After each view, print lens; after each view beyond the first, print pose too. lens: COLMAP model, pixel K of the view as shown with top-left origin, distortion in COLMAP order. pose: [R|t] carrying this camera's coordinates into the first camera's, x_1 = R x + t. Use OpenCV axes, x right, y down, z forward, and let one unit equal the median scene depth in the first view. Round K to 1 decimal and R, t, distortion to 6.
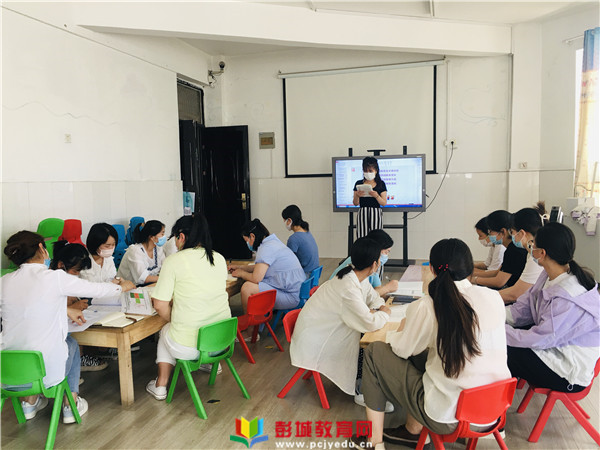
lens RADIAL K [[522.0, 0, 301.5], [0, 522.0, 228.6], [0, 0, 1]] dist [0.096588, -0.099292]
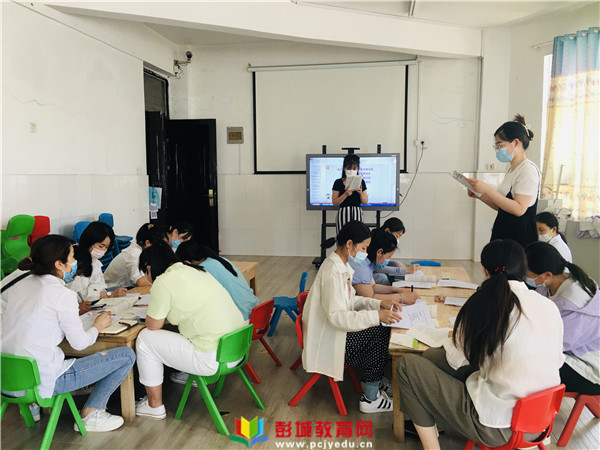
lens RADIAL K [[522.0, 0, 299.7], [0, 522.0, 227.0], [0, 0, 1]] dist [0.096588, -0.099292]
pose [[0.993681, 0.006898, 0.112030, -0.063120], [-0.007305, 0.999968, 0.003224, -0.003090], [-0.112004, -0.004022, 0.993700, 0.025662]]
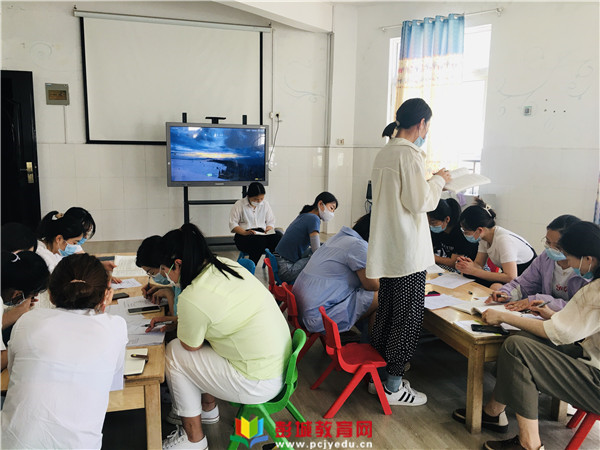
lens RADIAL K [[522.0, 0, 297.9], [0, 522.0, 220.2], [0, 0, 1]] dist [0.096588, -0.099292]
pose [[0.842764, -0.040331, 0.536771, -0.226893], [0.020375, 0.998865, 0.043061, -0.009816], [-0.537898, -0.025353, 0.842629, 0.161415]]
